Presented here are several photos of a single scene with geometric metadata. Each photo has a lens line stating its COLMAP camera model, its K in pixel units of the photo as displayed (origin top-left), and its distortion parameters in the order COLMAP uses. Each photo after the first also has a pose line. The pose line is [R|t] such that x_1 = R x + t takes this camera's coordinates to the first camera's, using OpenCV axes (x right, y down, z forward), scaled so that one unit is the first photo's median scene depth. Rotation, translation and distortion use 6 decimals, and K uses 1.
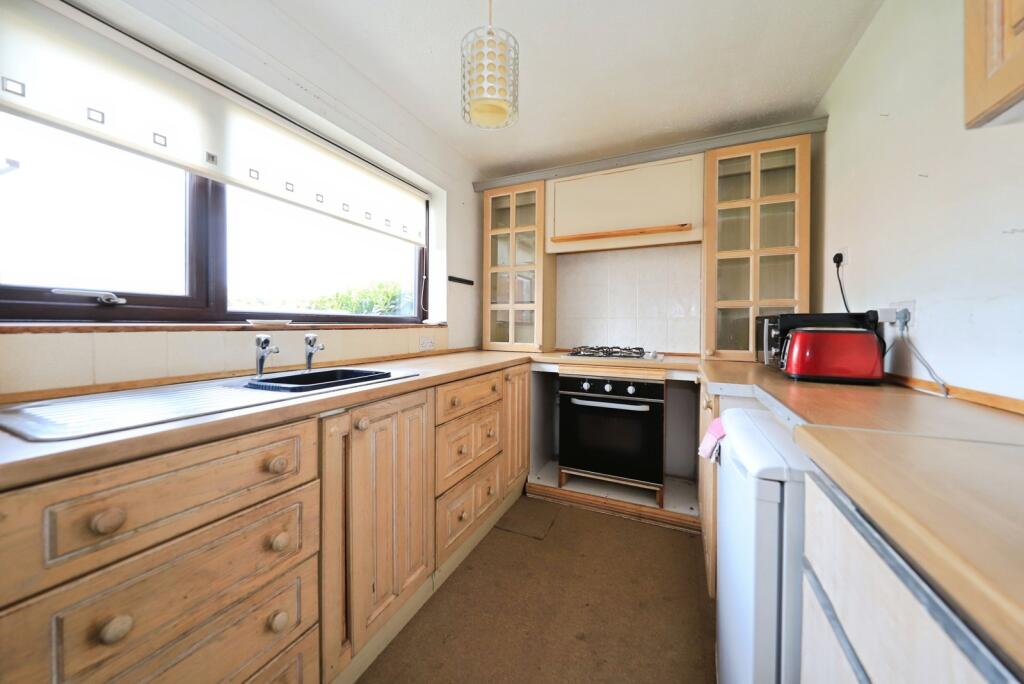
lens RADIAL K [[353.4, 0, 512.9], [0, 353.4, 328.5], [0, 0, 1]] dist [0.007027, -0.000154]
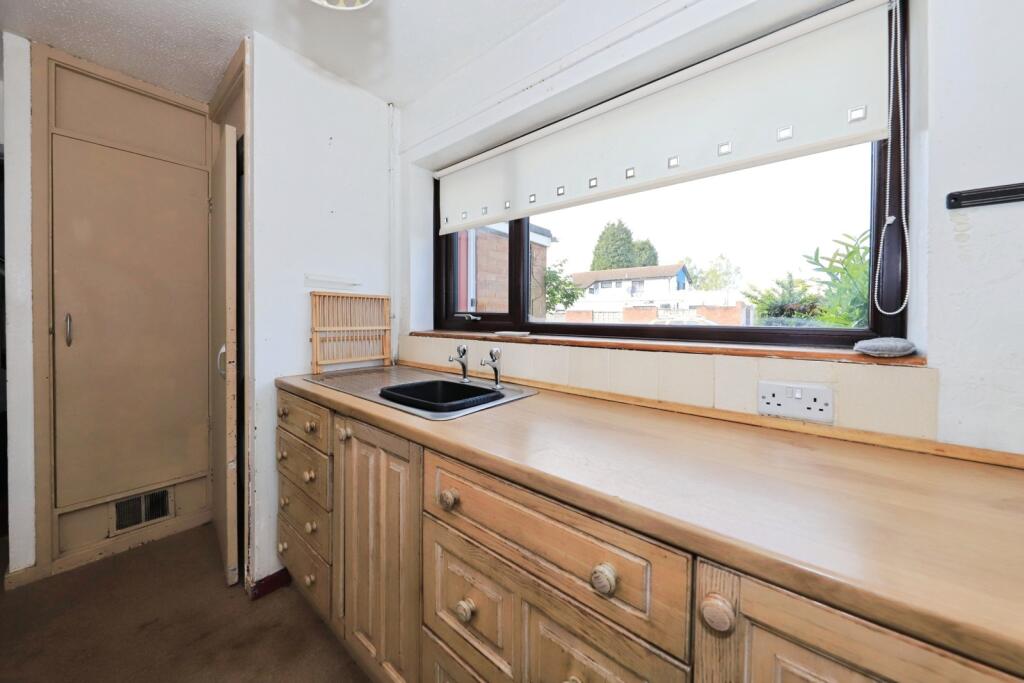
lens RADIAL K [[347.1, 0, 514.3], [0, 347.1, 308.1], [0, 0, 1]] dist [0.000111, -0.000004]
pose [[-0.246918, -0.028041, -0.968631, 0.250391], [-0.014216, 0.999578, -0.025313, -0.051633], [0.968932, 0.007519, -0.247213, 0.934654]]
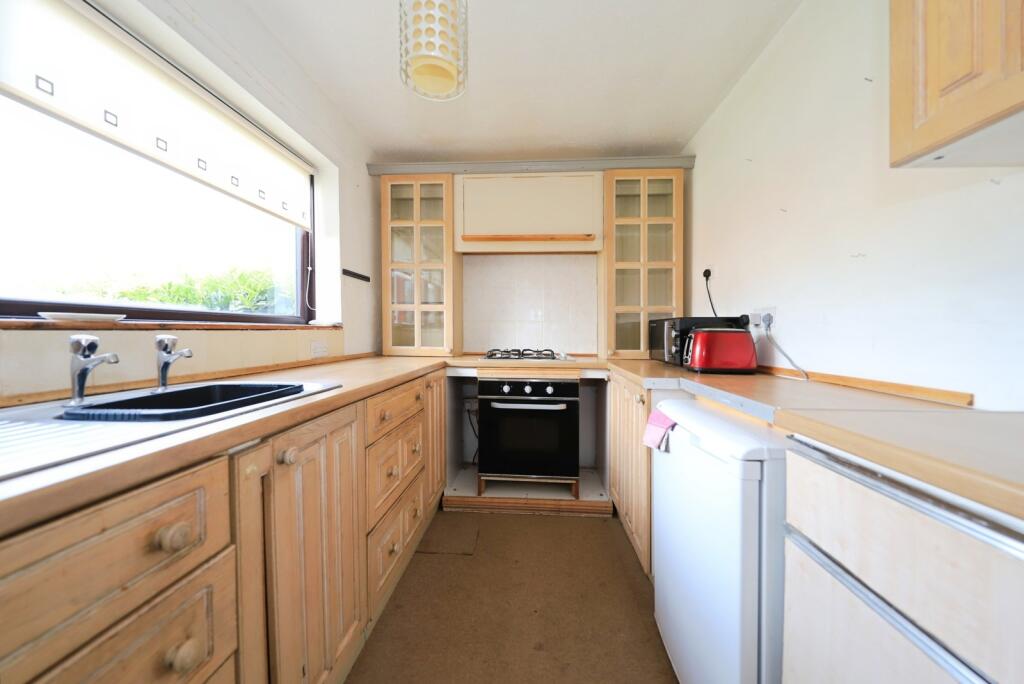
lens RADIAL K [[351.0, 0, 511.3], [0, 351.0, 338.2], [0, 0, 1]] dist [0.013130, -0.006707]
pose [[0.935116, -0.005719, 0.354296, -0.135470], [0.001491, 0.999924, 0.012204, 0.010148], [-0.354339, -0.010884, 0.935054, 0.086360]]
